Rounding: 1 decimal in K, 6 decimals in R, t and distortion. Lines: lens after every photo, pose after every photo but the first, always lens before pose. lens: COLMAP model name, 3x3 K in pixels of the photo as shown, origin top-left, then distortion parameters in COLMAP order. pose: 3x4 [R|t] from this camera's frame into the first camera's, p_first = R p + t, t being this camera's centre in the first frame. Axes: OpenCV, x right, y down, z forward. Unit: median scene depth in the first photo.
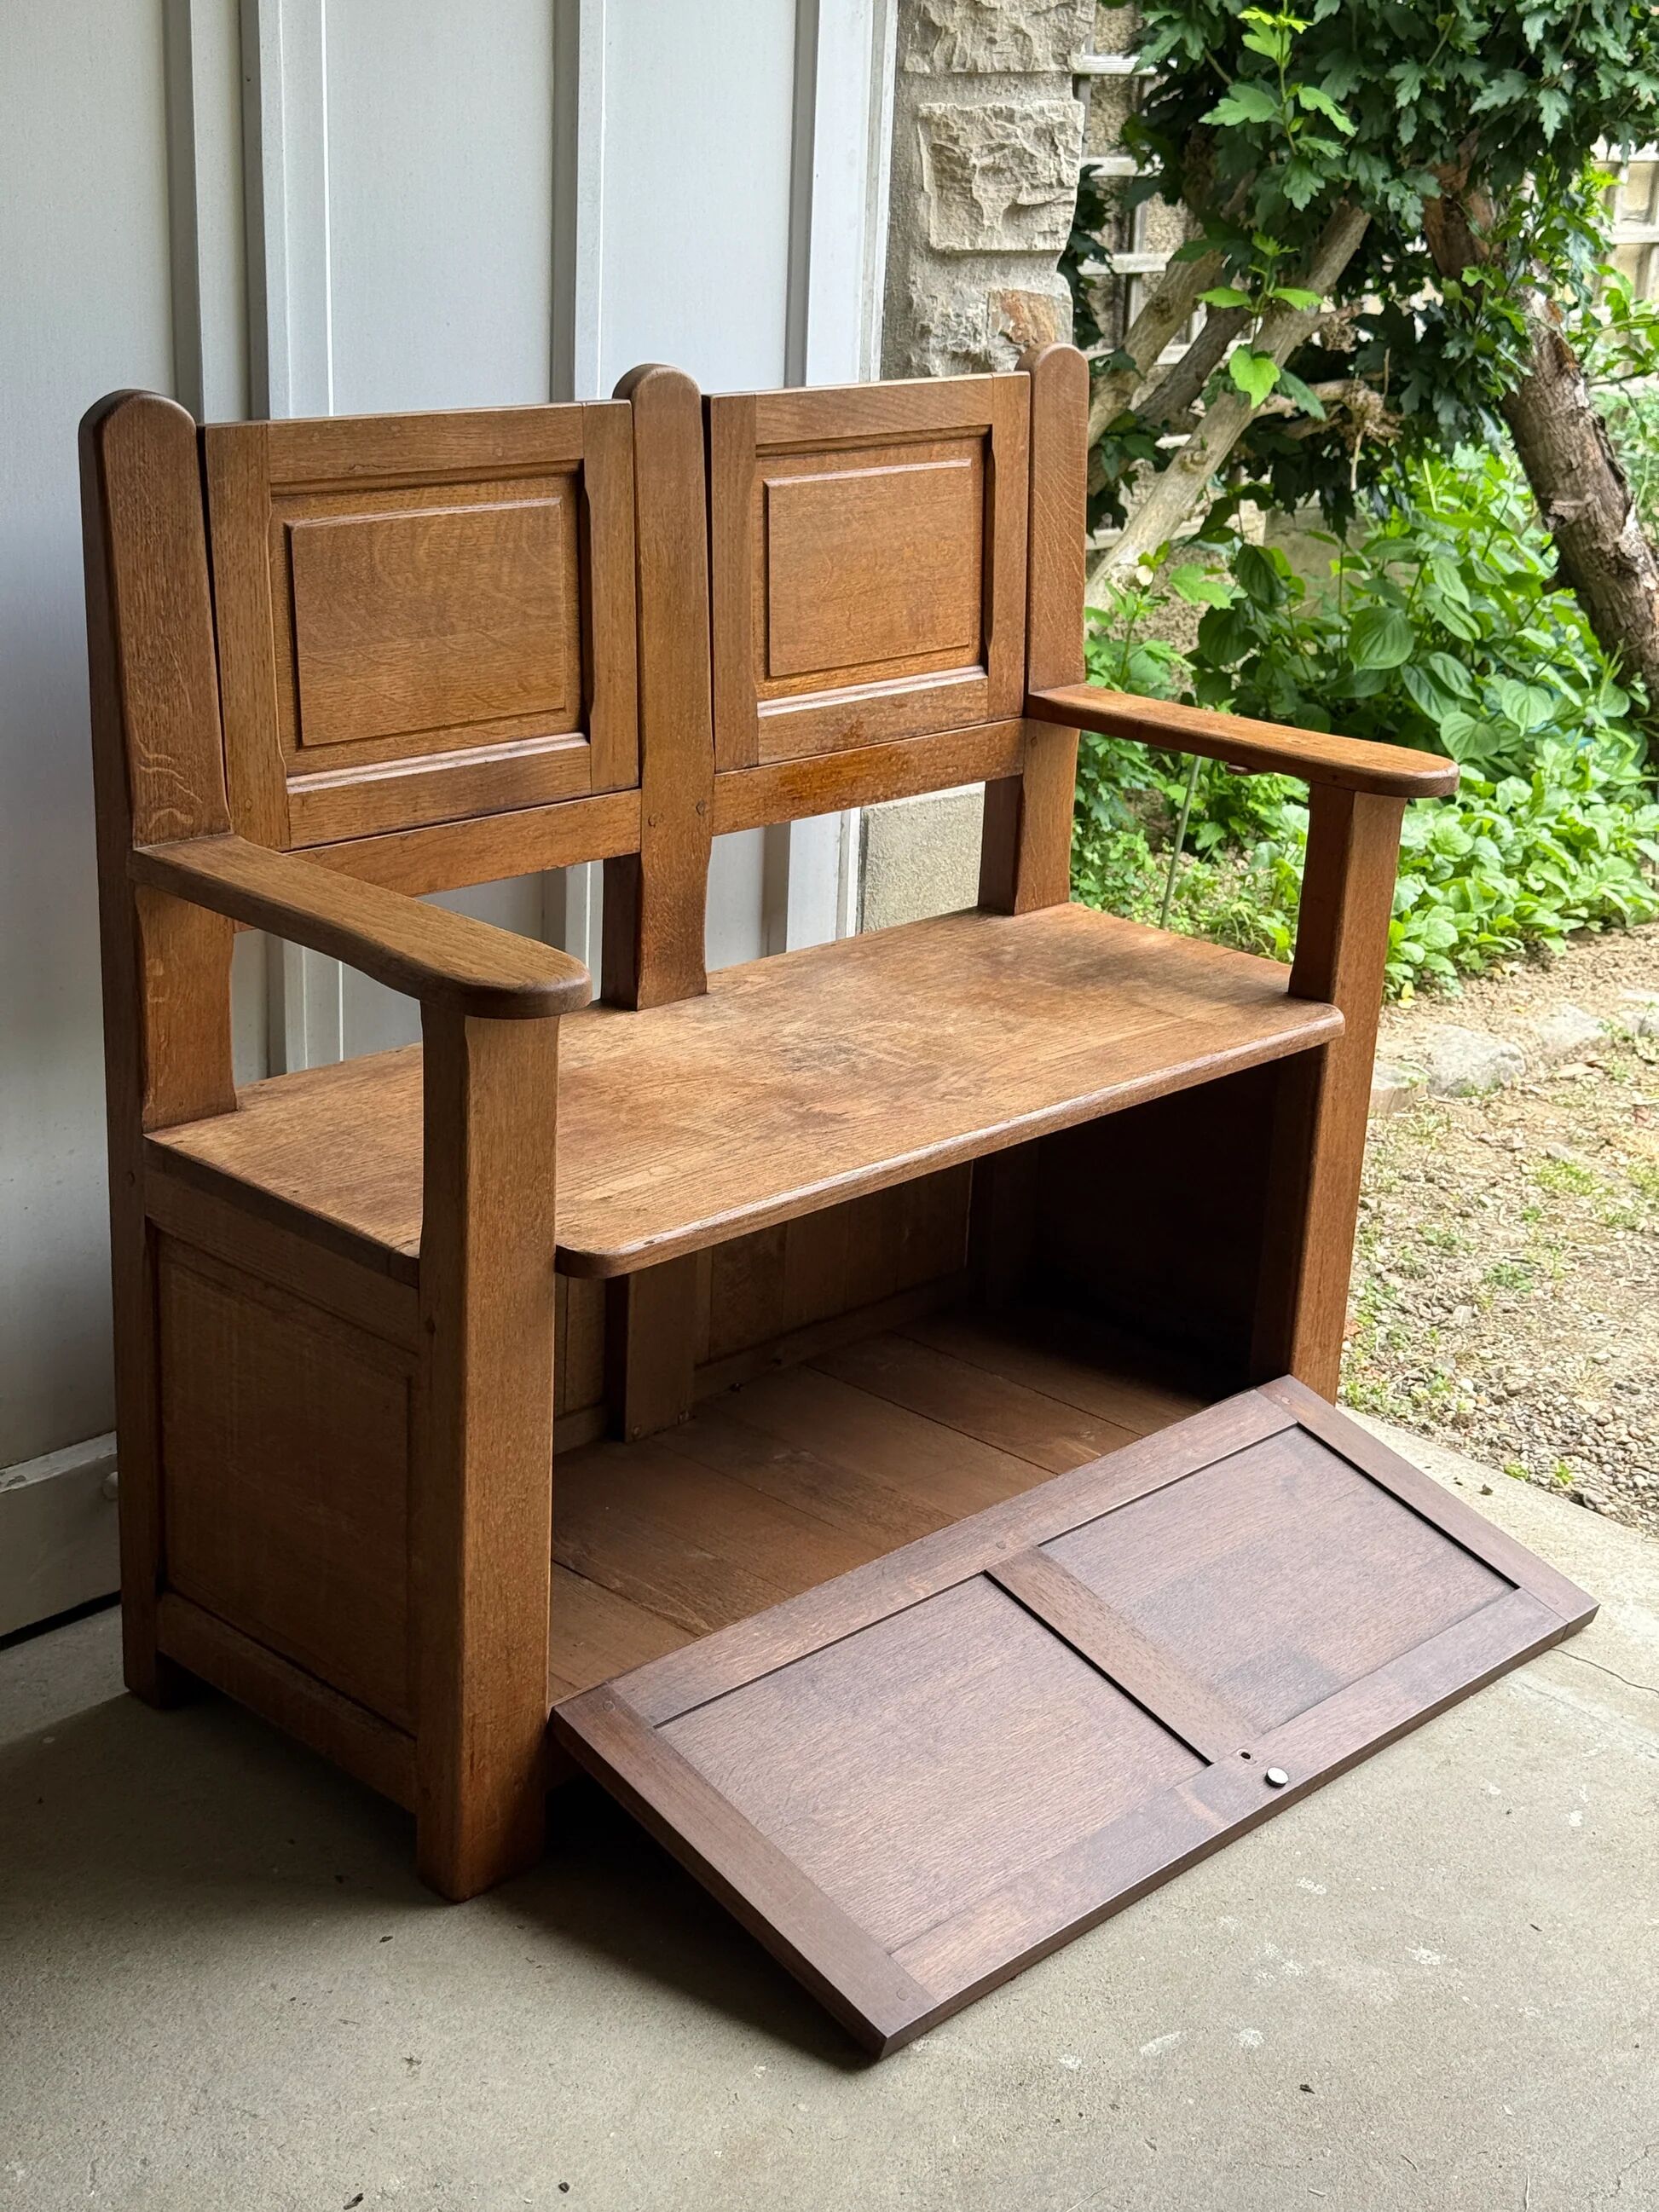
lens RADIAL K [[3194.1, 0, 822.2], [0, 3194.1, 1115.6], [0, 0, 1]] dist [0.208512, -0.398420]
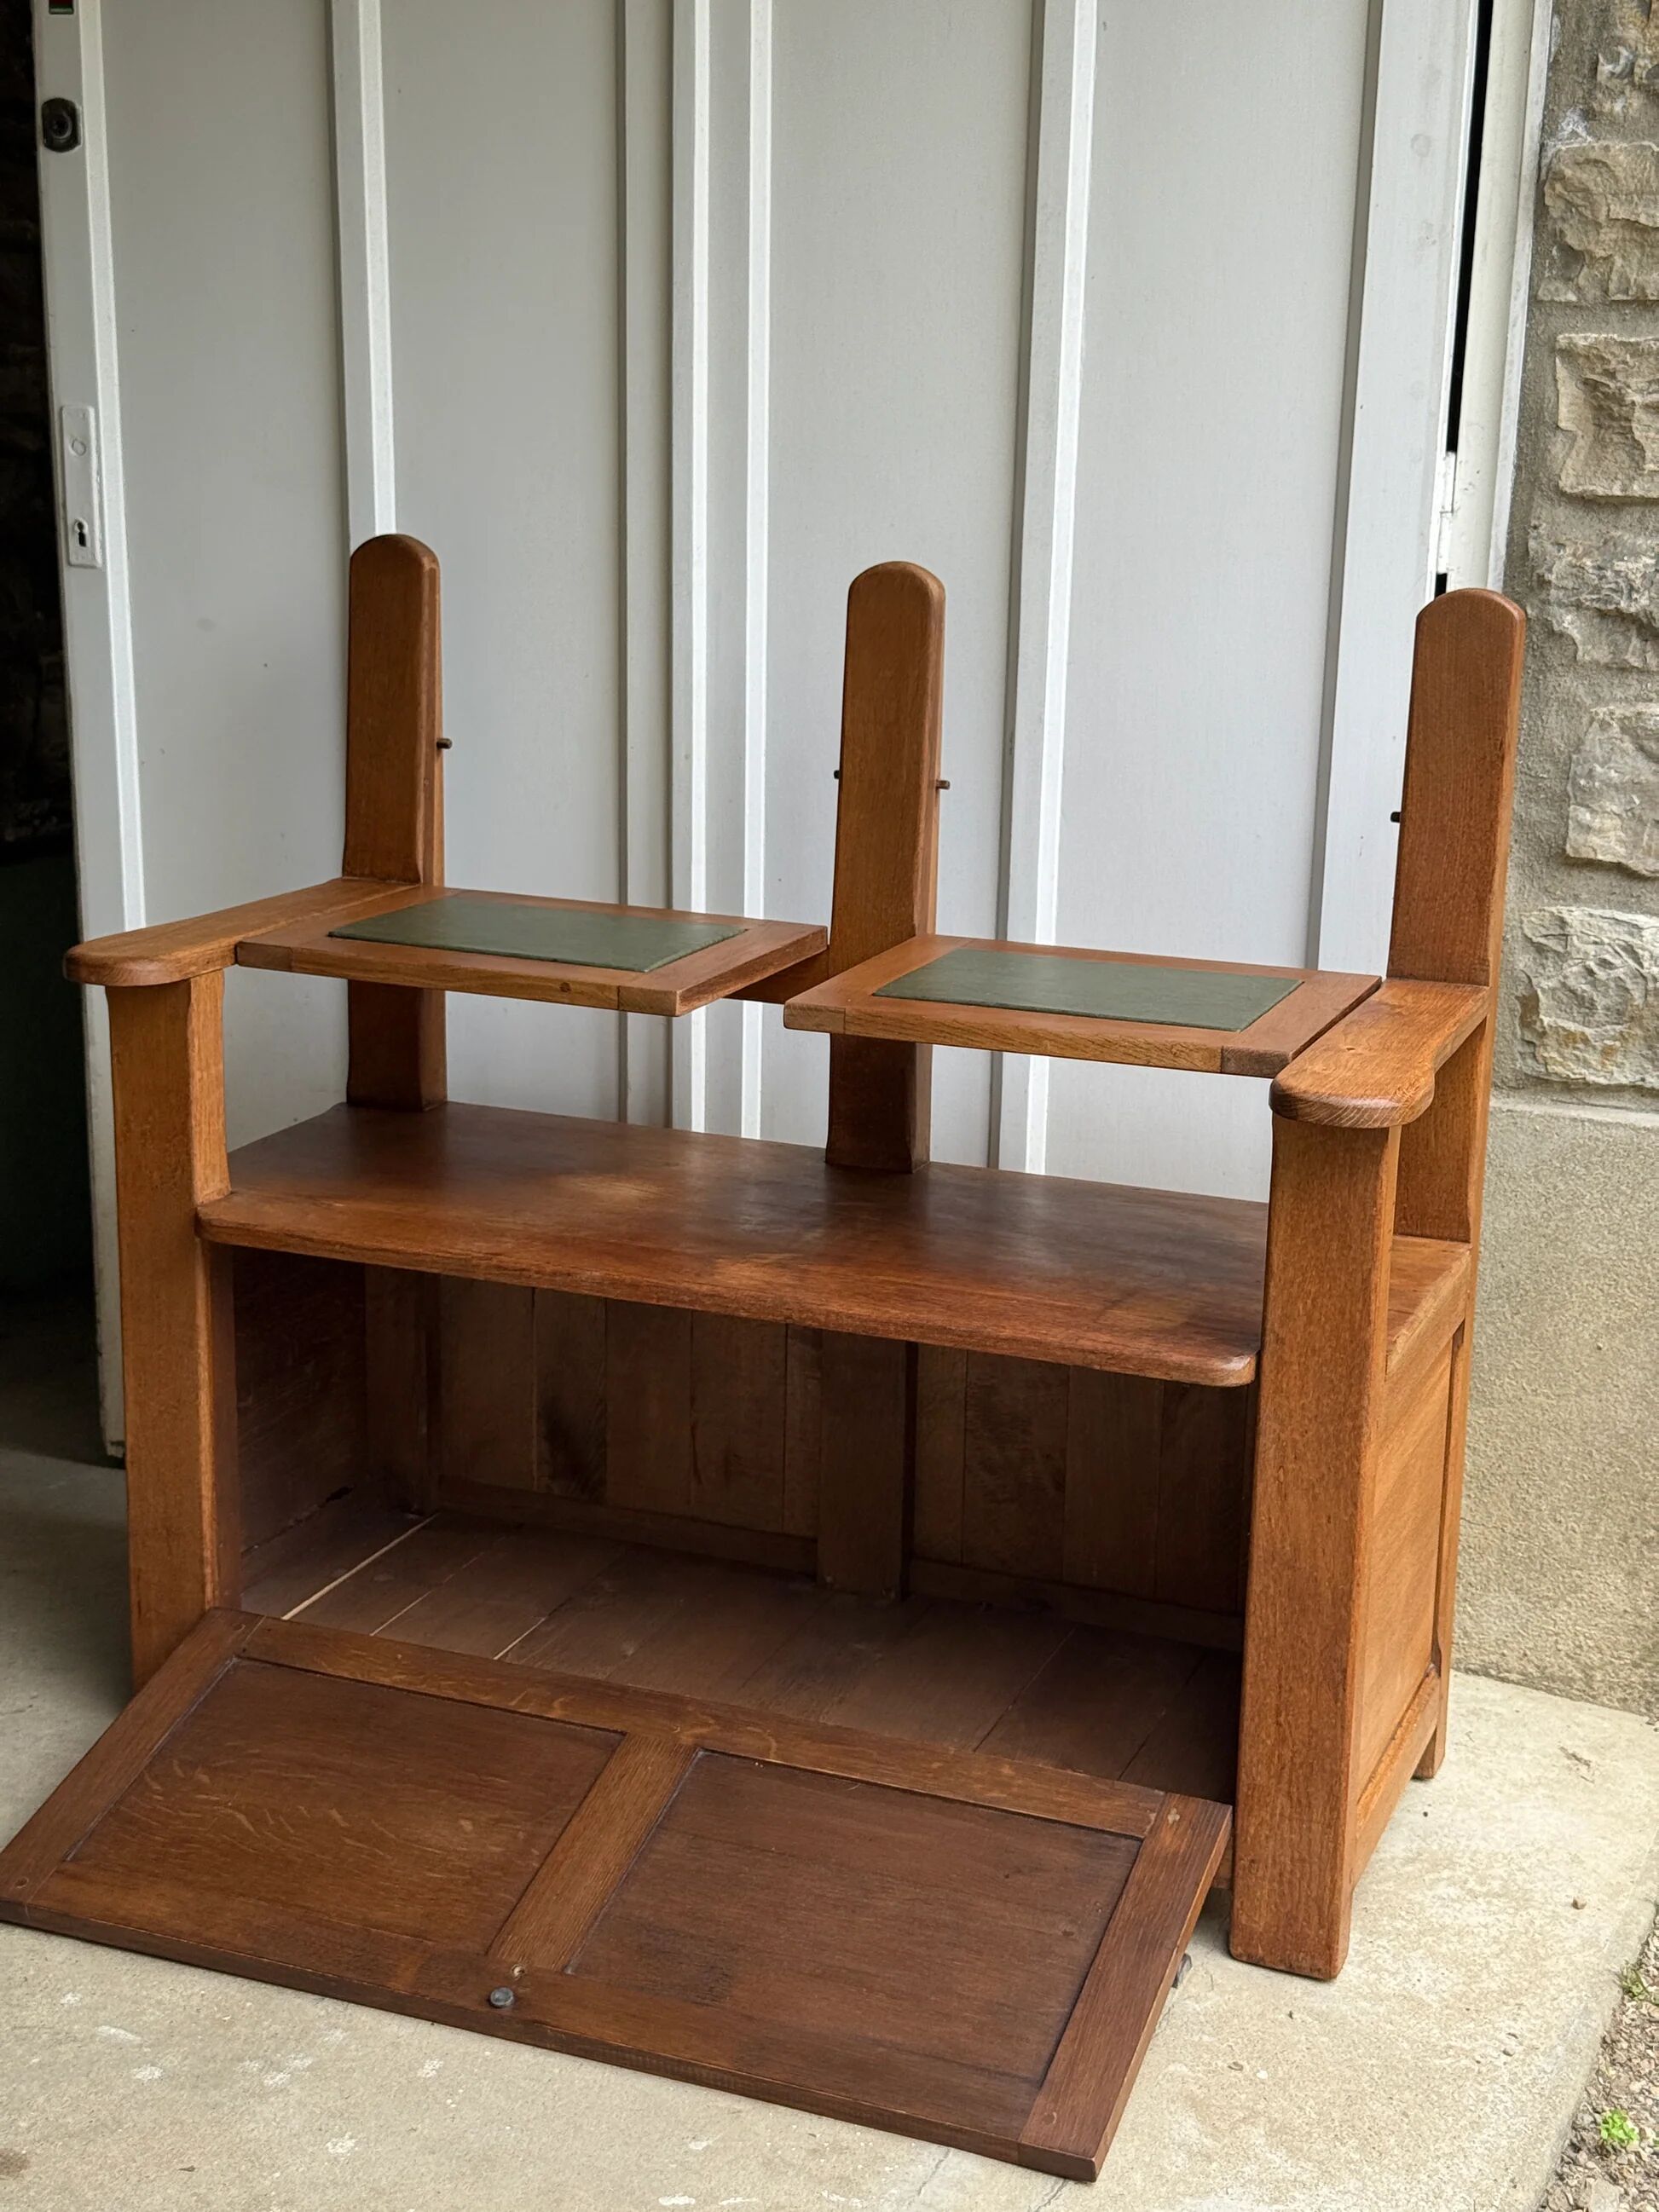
lens RADIAL K [[3191.9, 0, 835.4], [0, 3191.9, 1120.8], [0, 0, 1]] dist [0.214431, -0.443492]
pose [[0.396234, 0.184440, -0.899433, 0.892763], [-0.303820, 0.950767, 0.061123, -0.109105], [0.866425, 0.249046, 0.432763, 0.544560]]
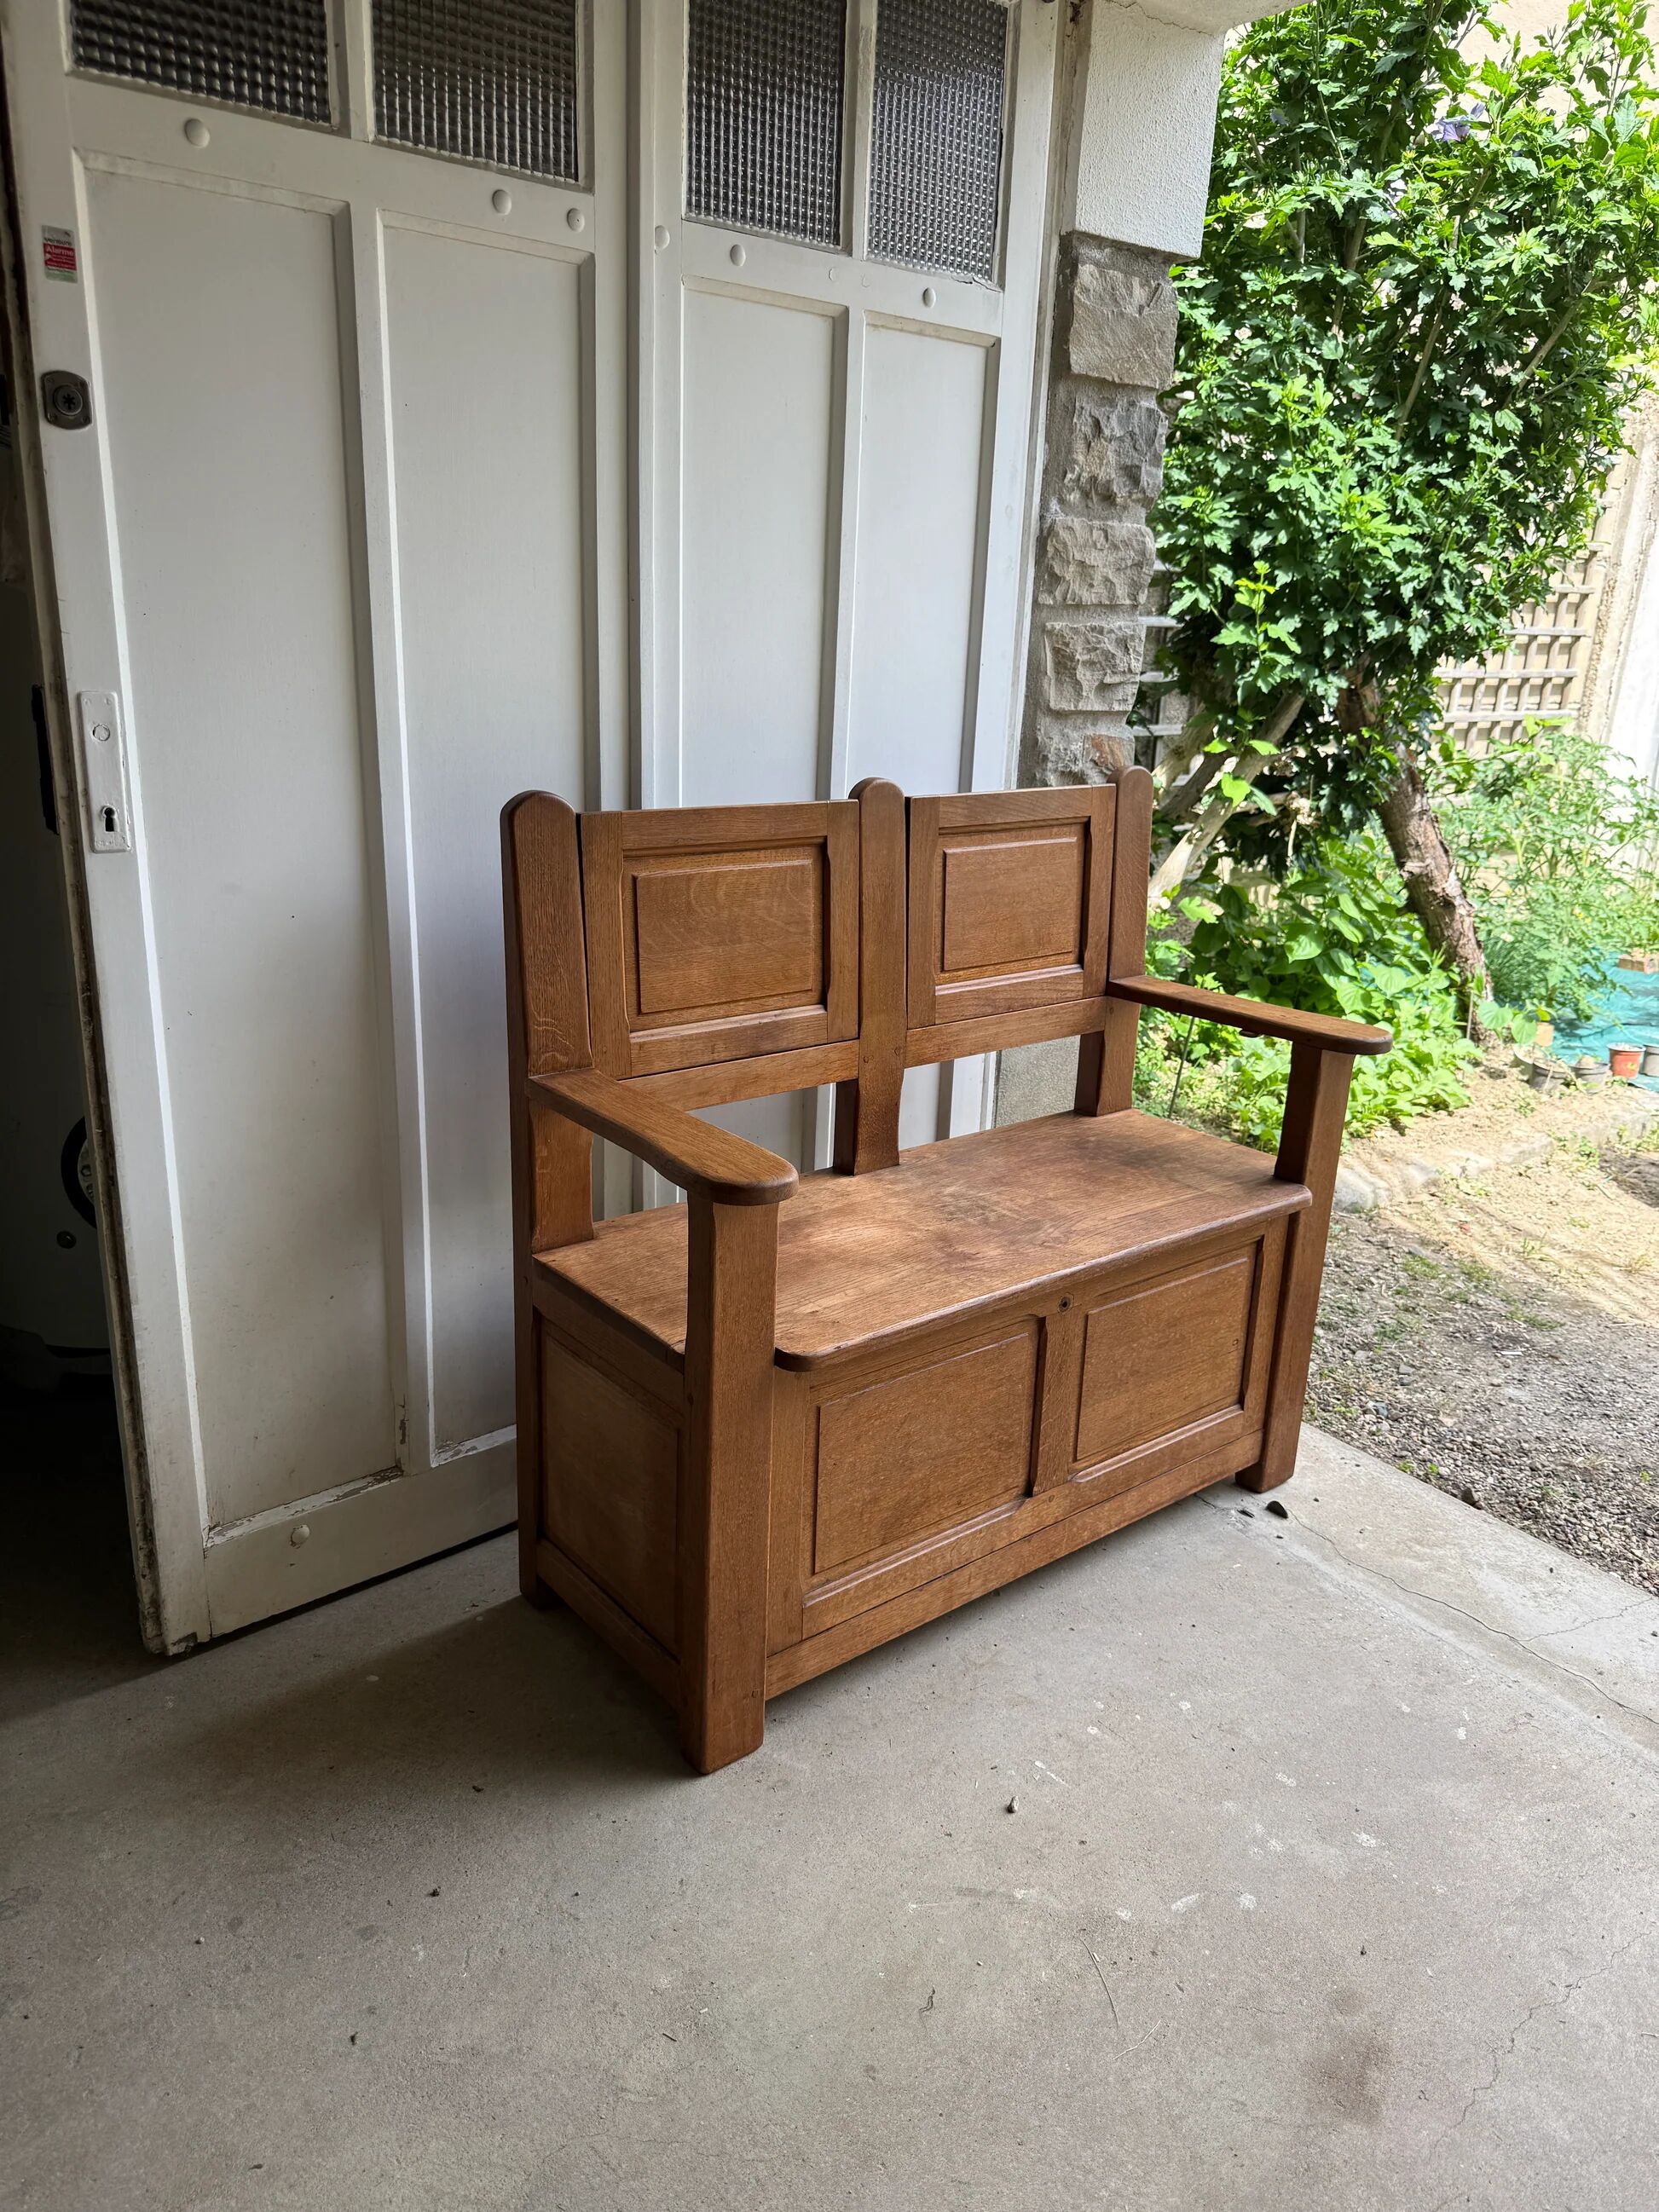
lens RADIAL K [[1590.8, 0, 823.3], [0, 1590.8, 1112.0], [0, 0, 1]] dist [0.211194, -0.426196]
pose [[0.993313, 0.028458, -0.111886, 0.015967], [-0.032127, 0.998999, -0.031126, -0.039582], [0.110889, 0.034512, 0.993233, 0.203296]]
